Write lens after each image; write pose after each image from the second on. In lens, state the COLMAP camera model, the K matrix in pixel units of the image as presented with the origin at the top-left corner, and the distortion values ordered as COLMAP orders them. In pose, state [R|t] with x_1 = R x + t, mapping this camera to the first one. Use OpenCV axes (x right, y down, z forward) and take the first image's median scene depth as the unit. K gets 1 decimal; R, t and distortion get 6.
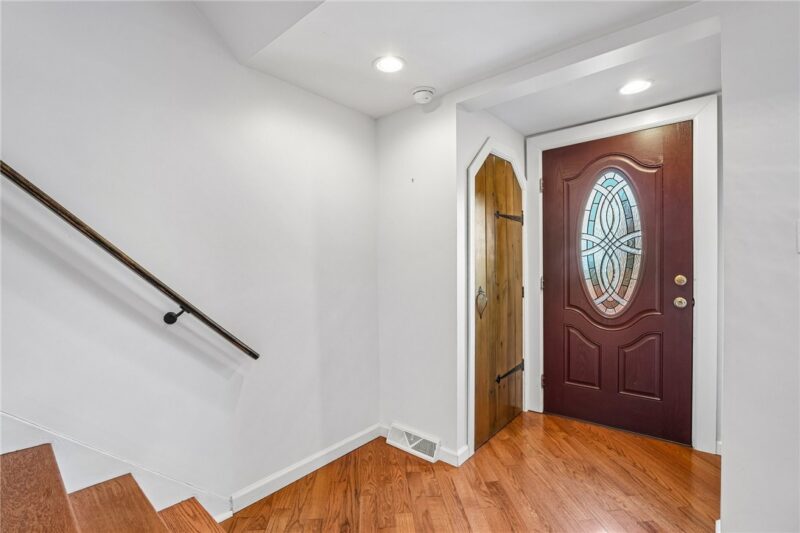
lens RADIAL K [[357.5, 0, 400.4], [0, 357.5, 269.6], [0, 0, 1]] dist [-0.018574, -0.000004]
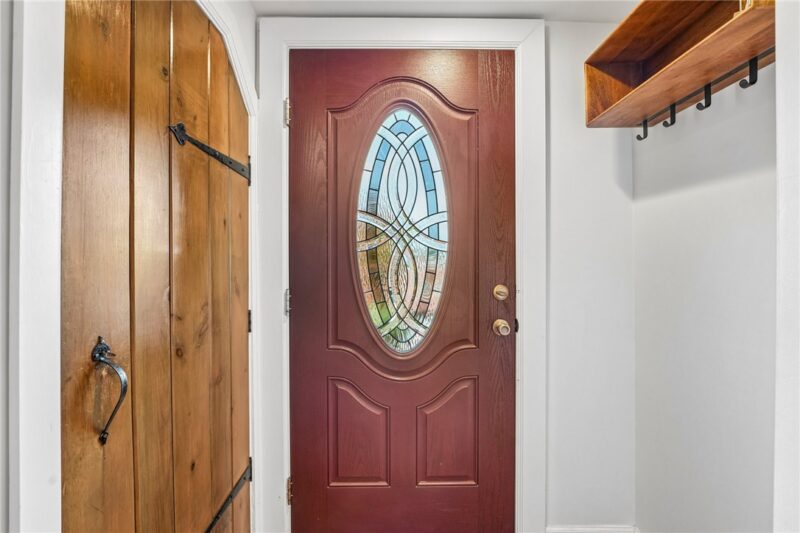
lens RADIAL K [[357.5, 0, 400.4], [0, 357.5, 269.6], [0, 0, 1]] dist [-0.018574, -0.000004]
pose [[0.753607, 0.001935, 0.657322, 0.197588], [-0.002027, 0.999998, -0.000620, -0.009159], [-0.657322, -0.000865, 0.753609, 0.548886]]
